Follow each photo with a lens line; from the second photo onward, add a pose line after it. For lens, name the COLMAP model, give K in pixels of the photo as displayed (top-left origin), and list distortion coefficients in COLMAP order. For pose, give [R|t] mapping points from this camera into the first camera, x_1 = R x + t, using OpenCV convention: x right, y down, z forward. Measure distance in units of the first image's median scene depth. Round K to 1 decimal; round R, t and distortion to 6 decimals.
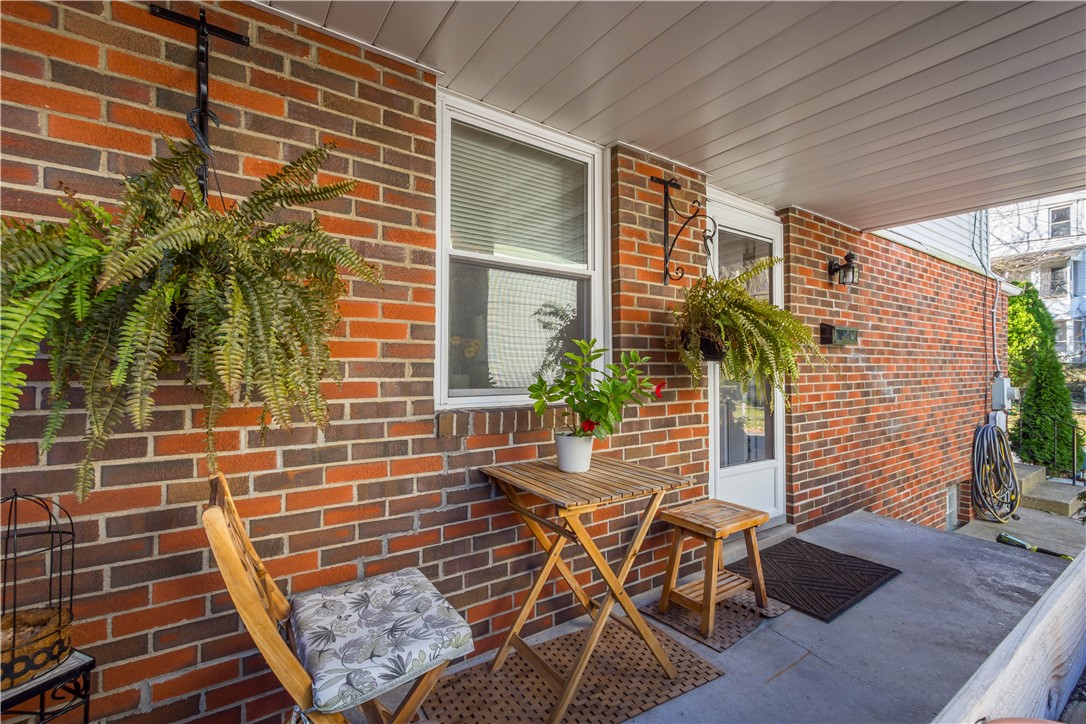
lens RADIAL K [[476.1, 0, 539.6], [0, 476.1, 365.5], [0, 0, 1]] dist [0.002058, 0.000054]
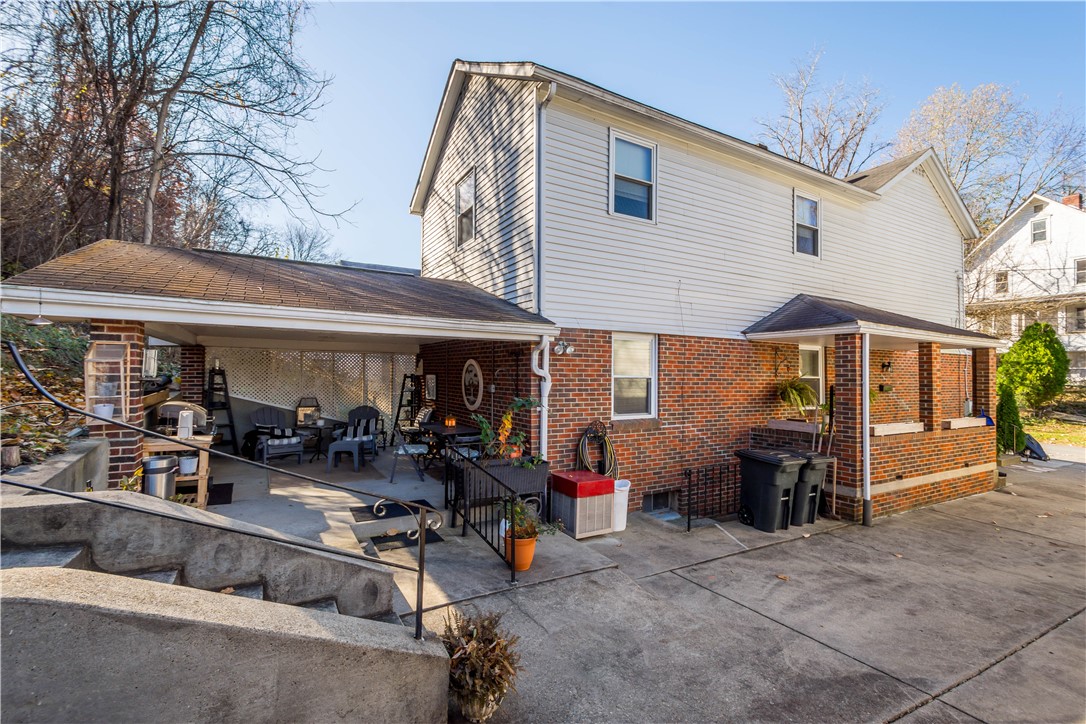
lens RADIAL K [[476.1, 0, 539.6], [0, 476.1, 365.5], [0, 0, 1]] dist [0.002058, 0.000054]
pose [[0.996096, 0.005716, -0.088095, -0.264043], [-0.007340, 0.999809, -0.018128, -0.028325], [0.087975, 0.018704, 0.995947, -0.450448]]
